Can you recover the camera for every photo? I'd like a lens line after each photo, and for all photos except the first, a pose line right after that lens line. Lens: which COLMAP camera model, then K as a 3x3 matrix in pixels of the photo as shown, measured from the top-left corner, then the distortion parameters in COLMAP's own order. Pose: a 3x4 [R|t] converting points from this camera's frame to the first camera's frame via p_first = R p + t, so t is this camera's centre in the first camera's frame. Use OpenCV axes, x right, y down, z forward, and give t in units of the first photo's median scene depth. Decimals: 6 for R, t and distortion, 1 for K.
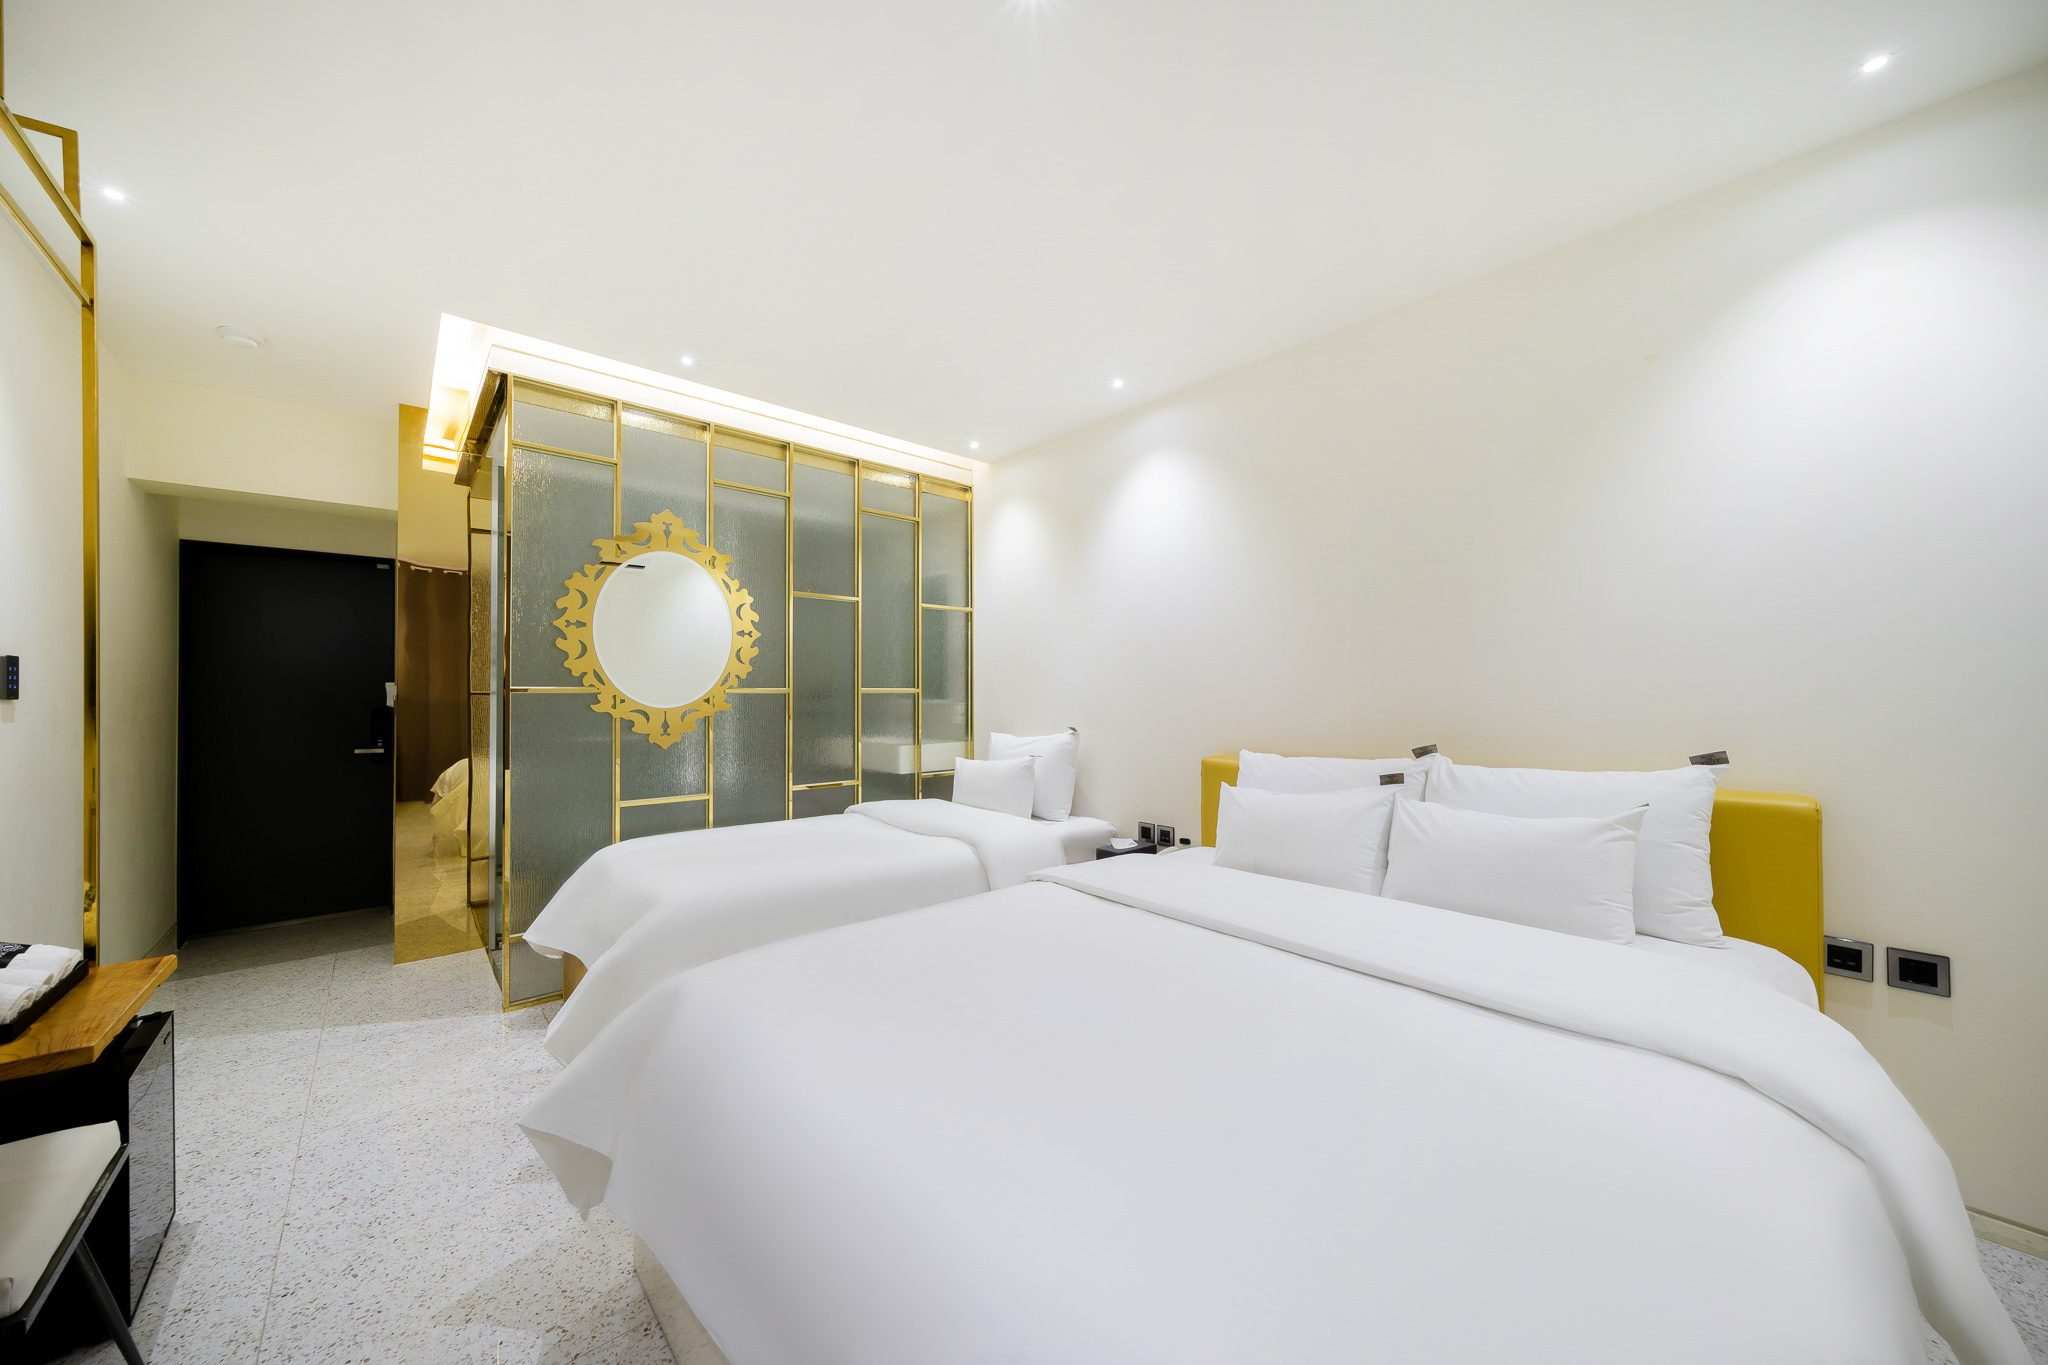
lens RADIAL K [[735.4, 0, 1013.0], [0, 735.4, 682.9], [0, 0, 1]] dist [0.001508, 0.000159]
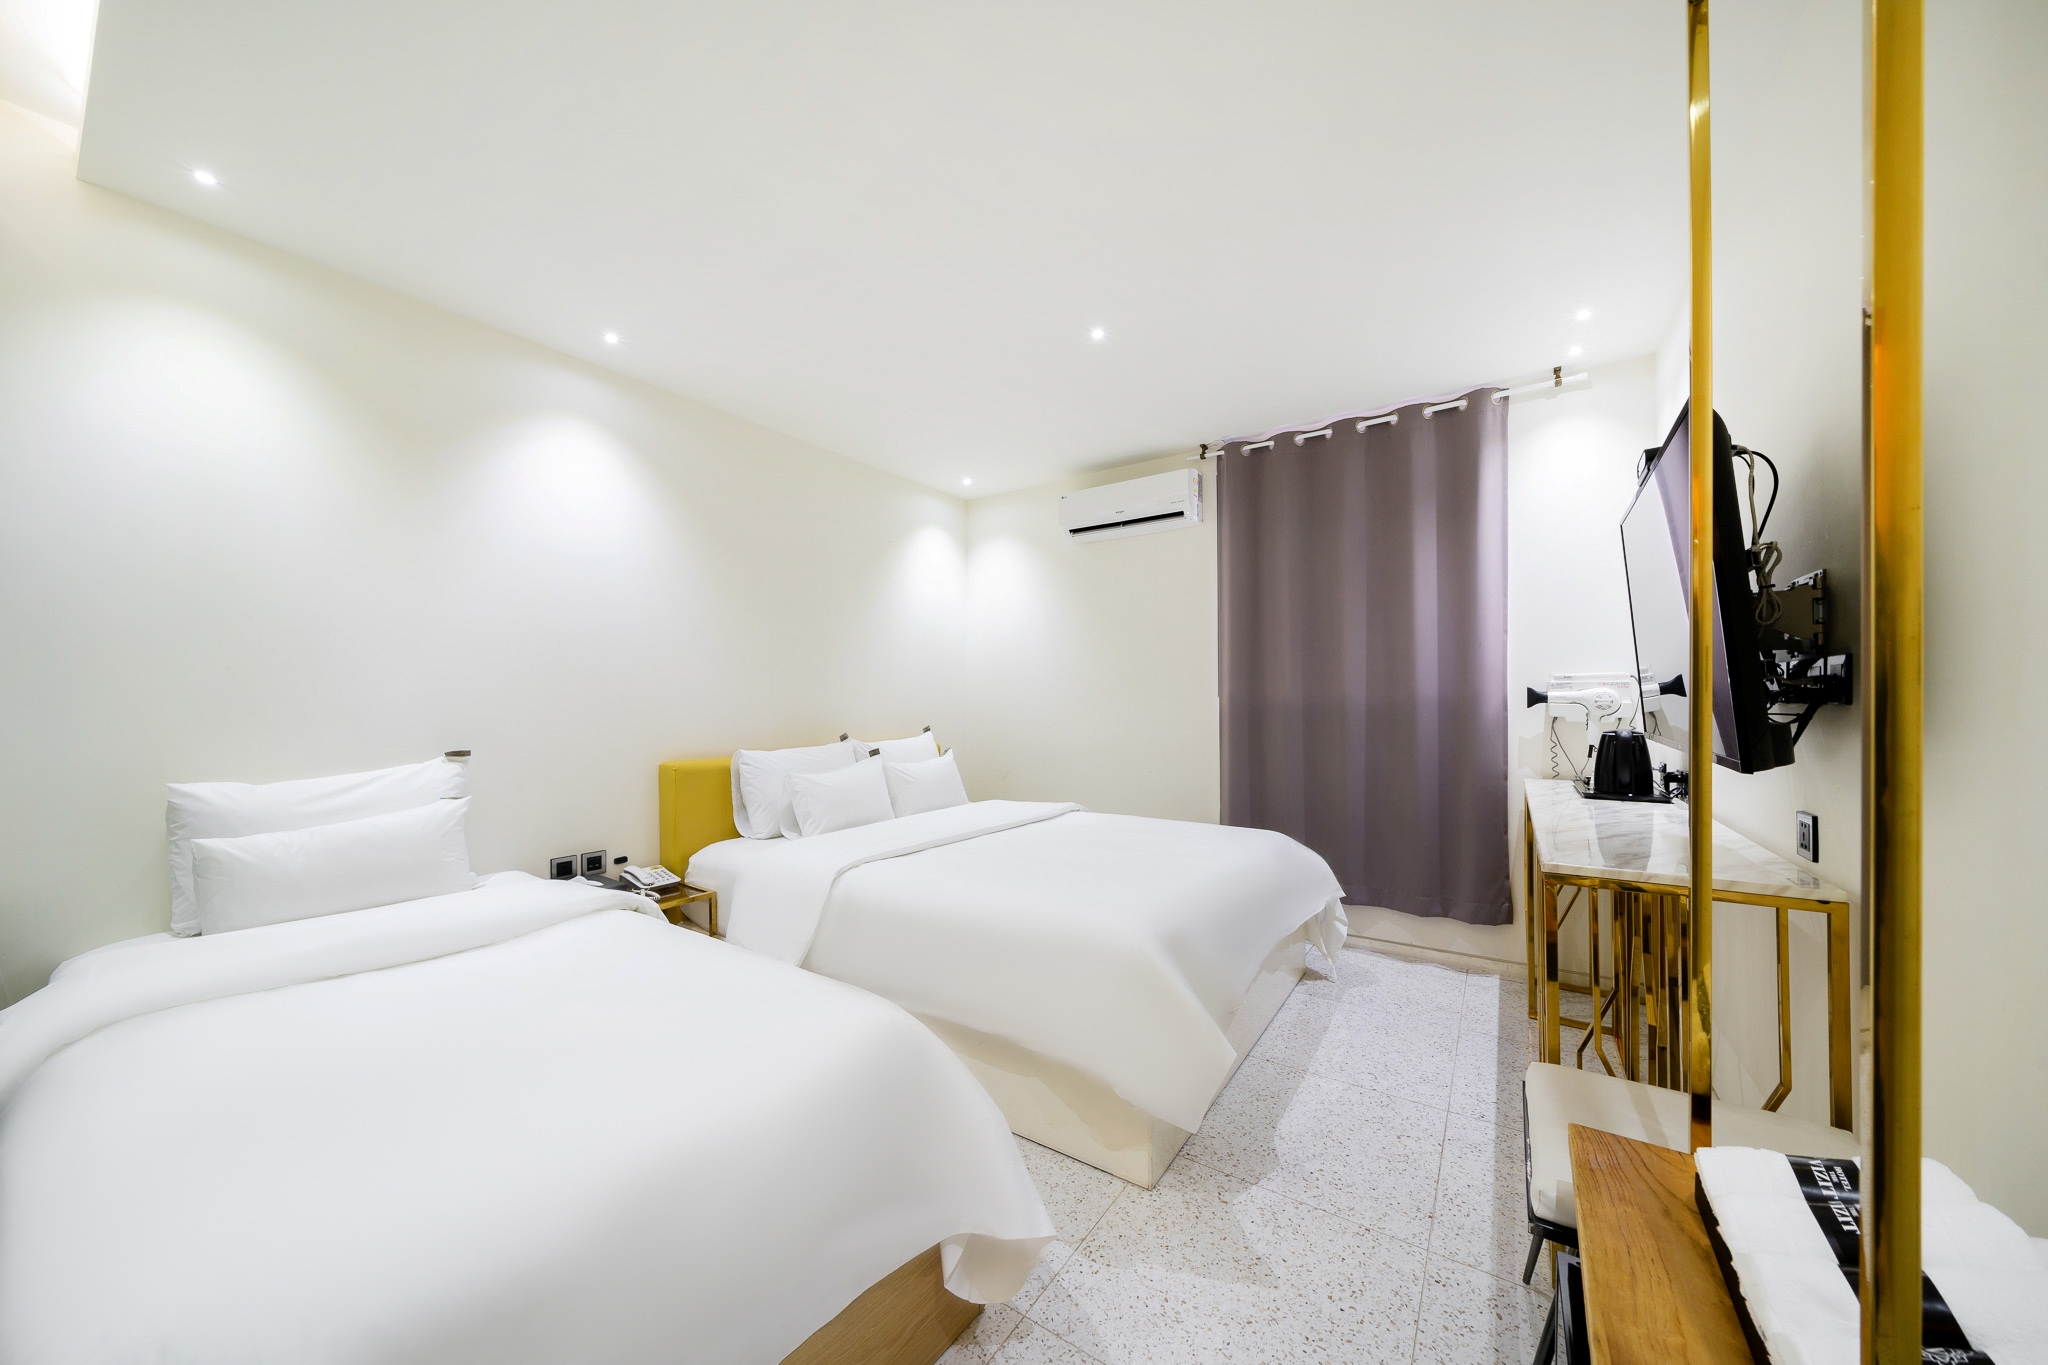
lens RADIAL K [[735.4, 0, 1017.8], [0, 735.4, 688.3], [0, 0, 1]] dist [0.001508, 0.000159]
pose [[-0.266076, 0.009364, 0.963907, -1.599864], [-0.001695, 0.999947, -0.010182, 0.018738], [-0.963951, -0.004343, -0.266046, 1.534229]]
